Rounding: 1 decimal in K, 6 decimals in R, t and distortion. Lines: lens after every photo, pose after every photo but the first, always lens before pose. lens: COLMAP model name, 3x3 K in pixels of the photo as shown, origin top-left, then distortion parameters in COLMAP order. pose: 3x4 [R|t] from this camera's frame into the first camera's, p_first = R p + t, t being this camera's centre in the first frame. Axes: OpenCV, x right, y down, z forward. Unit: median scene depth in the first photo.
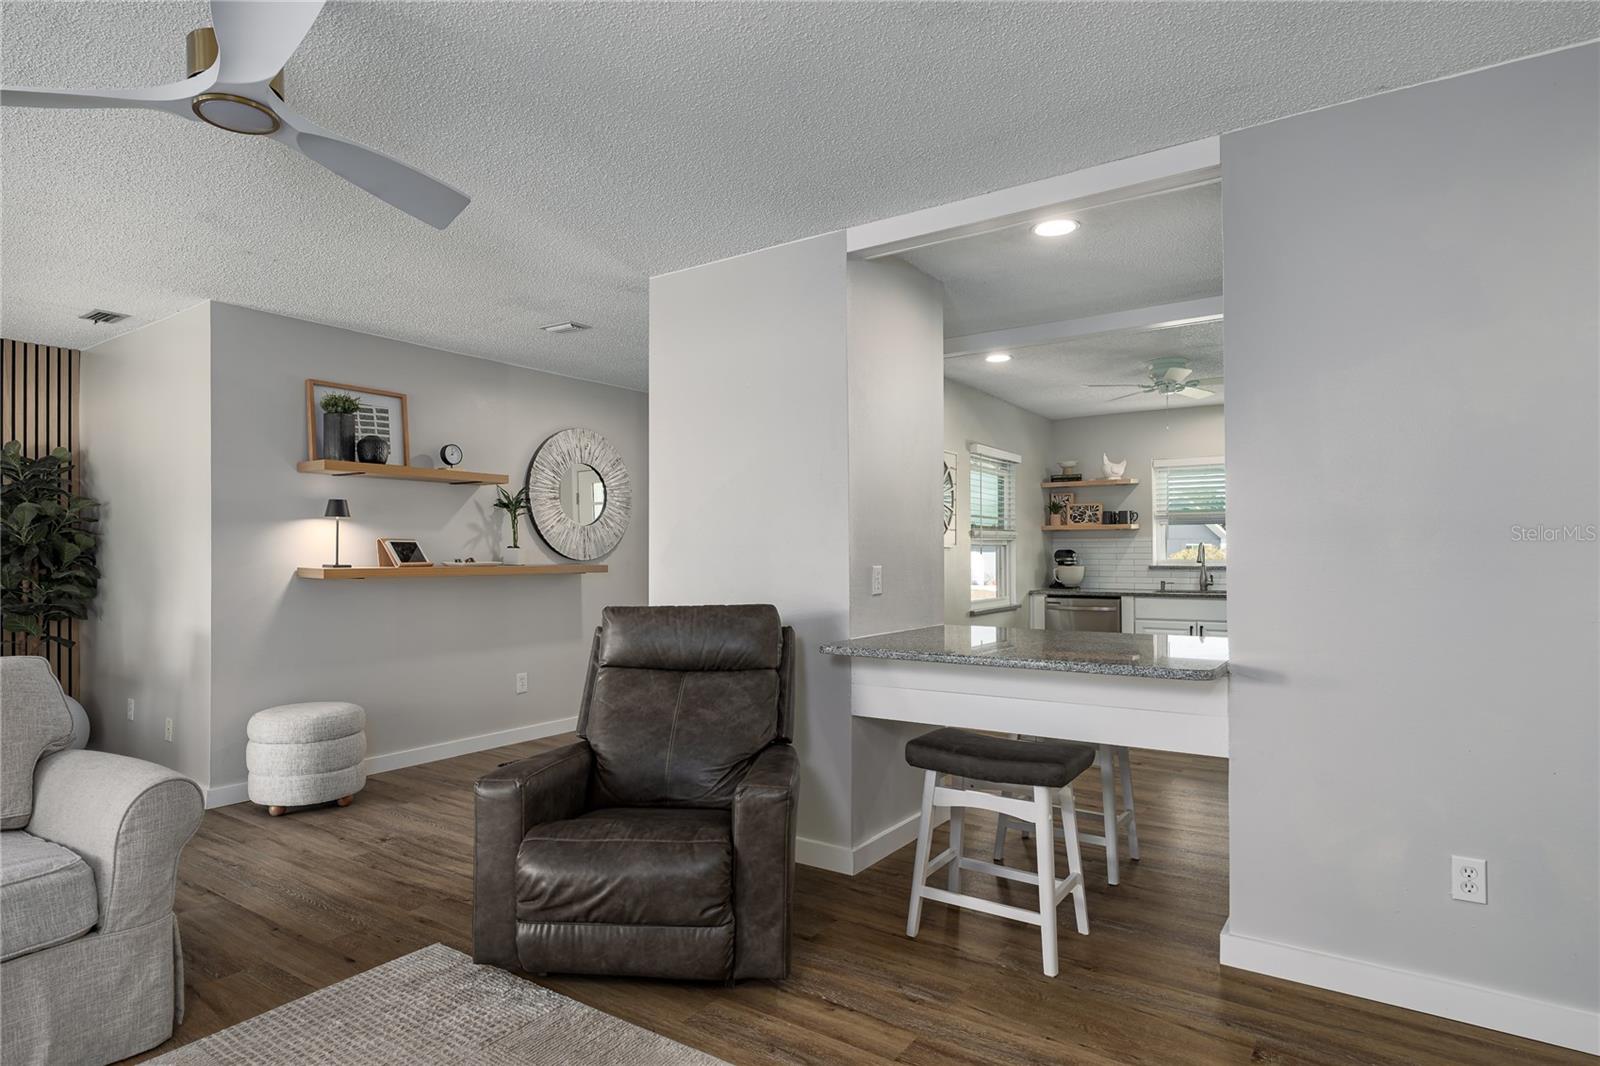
lens RADIAL K [[865.2, 0, 769.9], [0, 865.2, 537.0], [0, 0, 1]] dist [-0.002005, -0.000220]
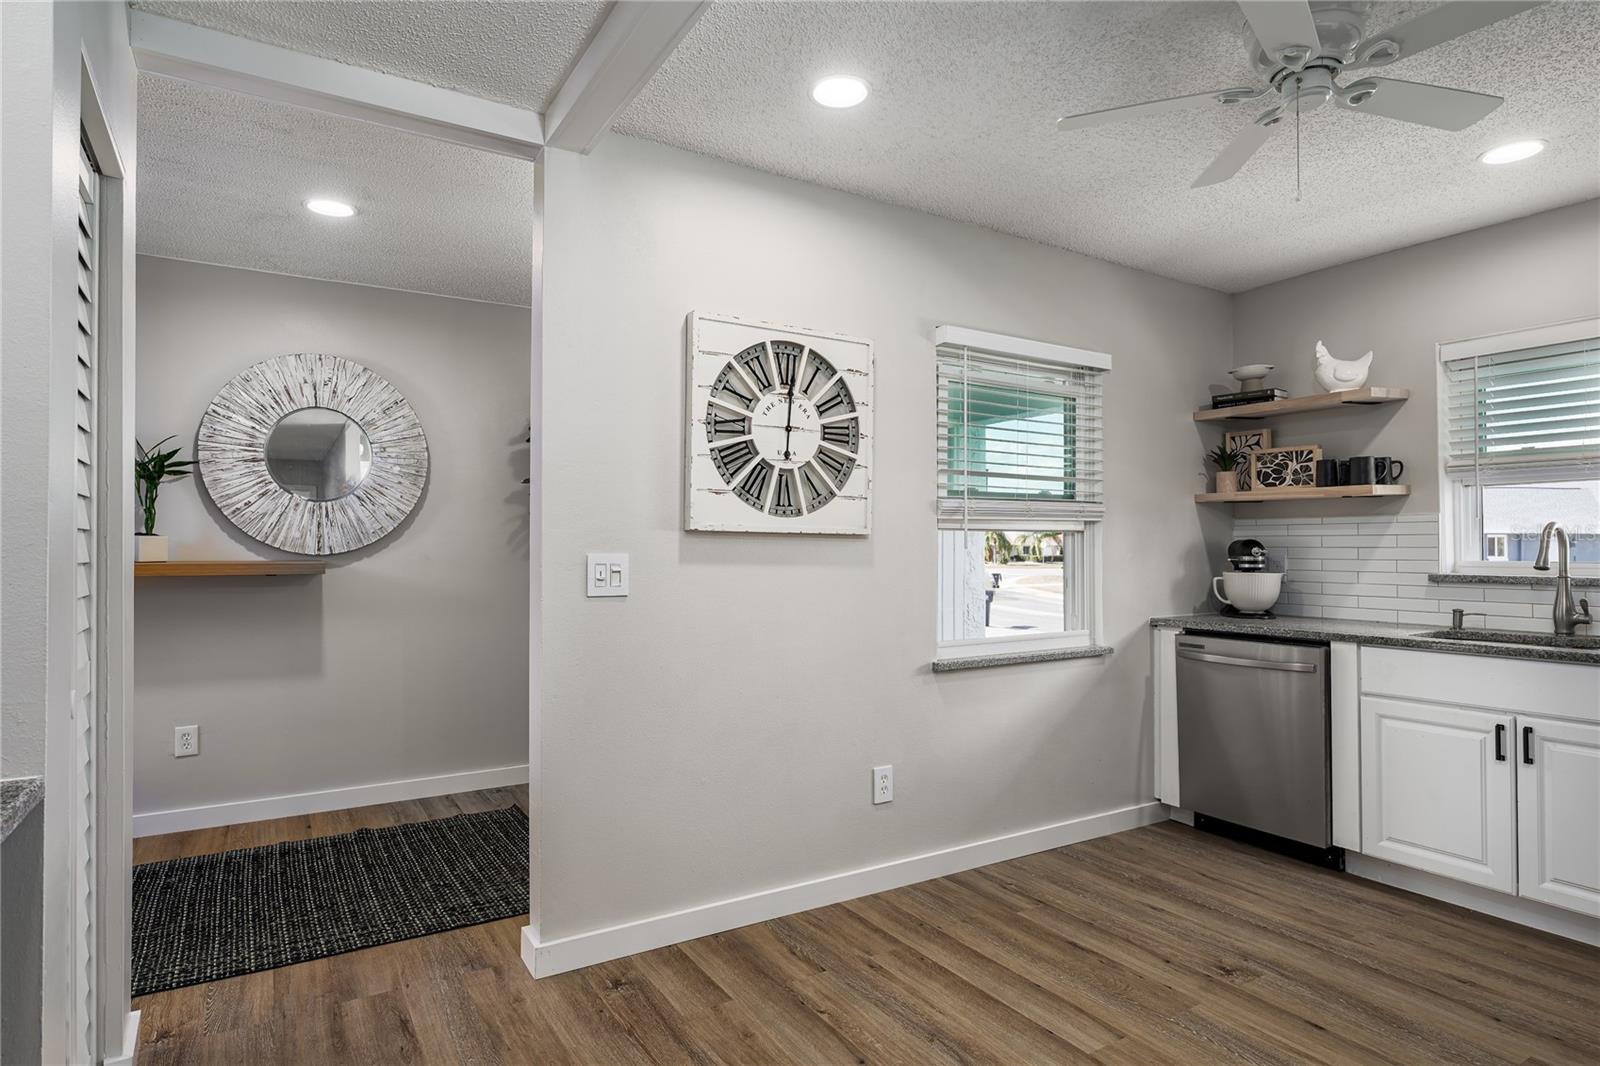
lens RADIAL K [[861.6, 0, 800.0], [0, 861.6, 533.0], [0, 0, 1]] dist [-0.000563, 0.000752]
pose [[0.925122, -0.004015, -0.379649, 0.305125], [0.004837, 0.999988, 0.001211, 0.009062], [0.379639, -0.002957, 0.925130, 0.450322]]
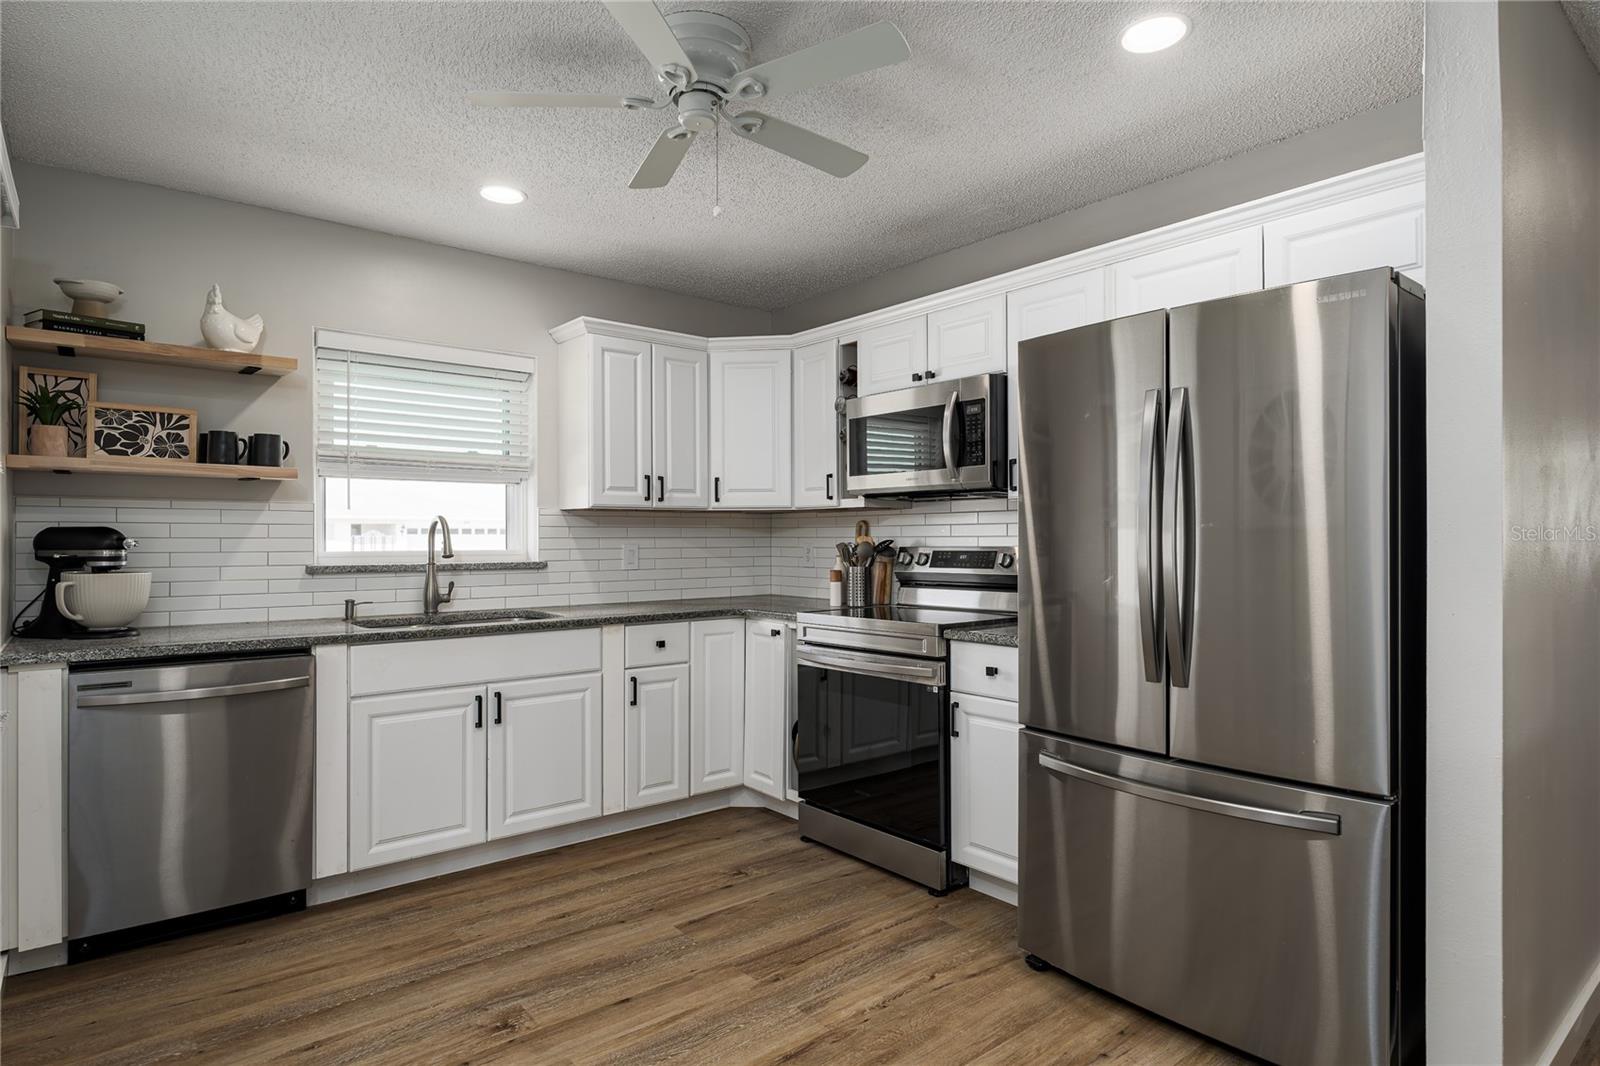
lens RADIAL K [[867.0, 0, 798.6], [0, 867.0, 537.3], [0, 0, 1]] dist [-0.001696, -0.000450]
pose [[0.266170, 0.001913, 0.963924, 0.079403], [-0.018784, 0.999818, 0.003203, 0.012593], [-0.963743, -0.018959, 0.266157, 0.648693]]
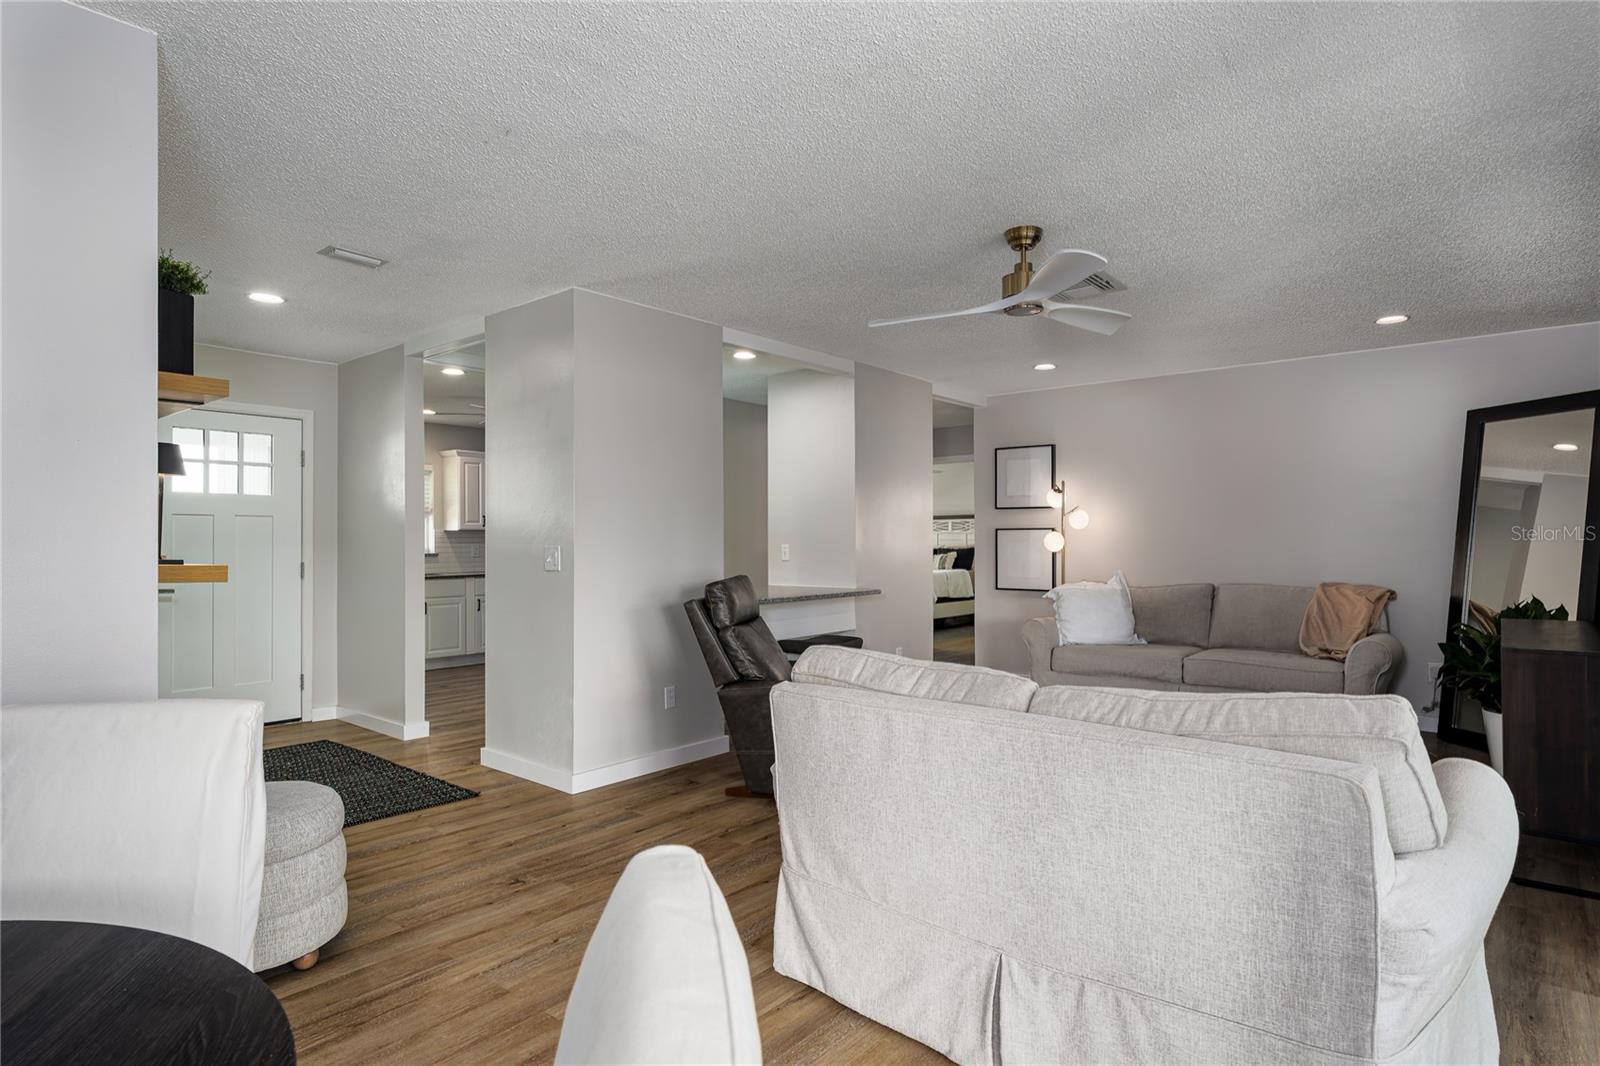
lens RADIAL K [[867.0, 0, 798.6], [0, 867.0, 537.3], [0, 0, 1]] dist [-0.001696, -0.000450]
pose [[0.083785, 0.007054, 0.996459, -0.629055], [-0.017745, 0.999827, -0.005585, 0.007092], [-0.996326, -0.017215, 0.083896, 0.328338]]
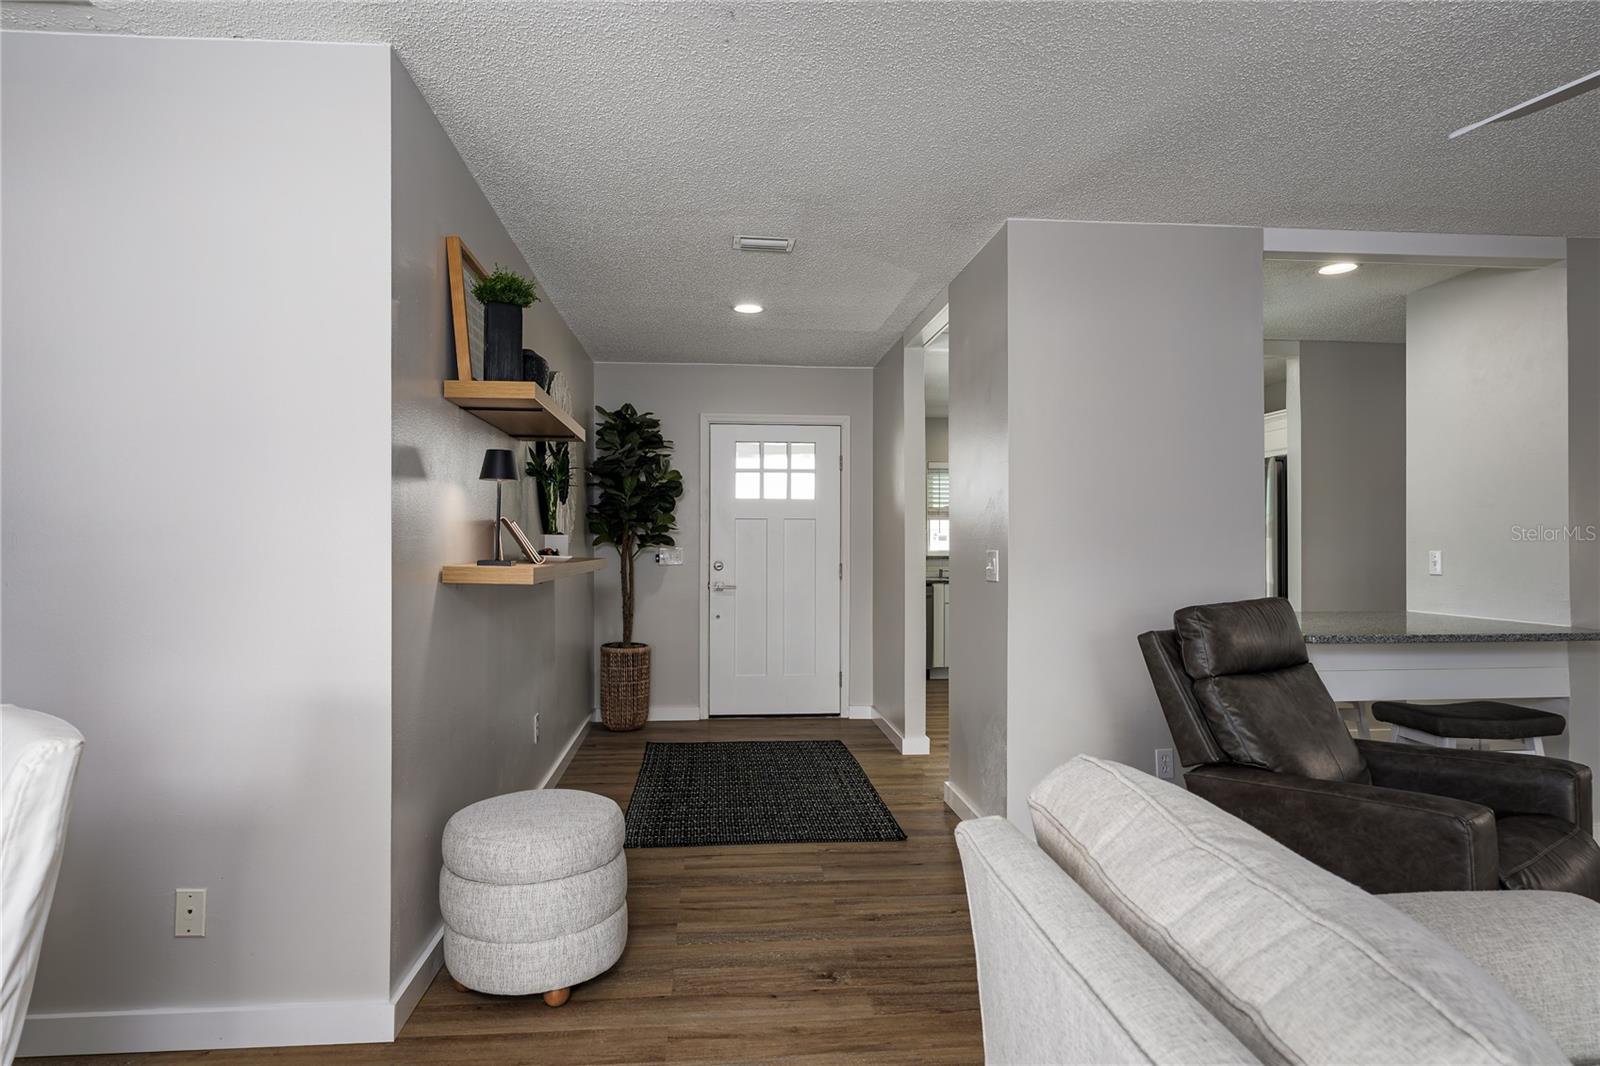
lens RADIAL K [[865.2, 0, 769.9], [0, 865.2, 537.0], [0, 0, 1]] dist [-0.002005, -0.000220]
pose [[0.769343, 0.008932, 0.638774, -0.450653], [-0.017160, 0.999830, 0.006687, 0.004487], [-0.638606, -0.016106, 0.769365, 0.259518]]
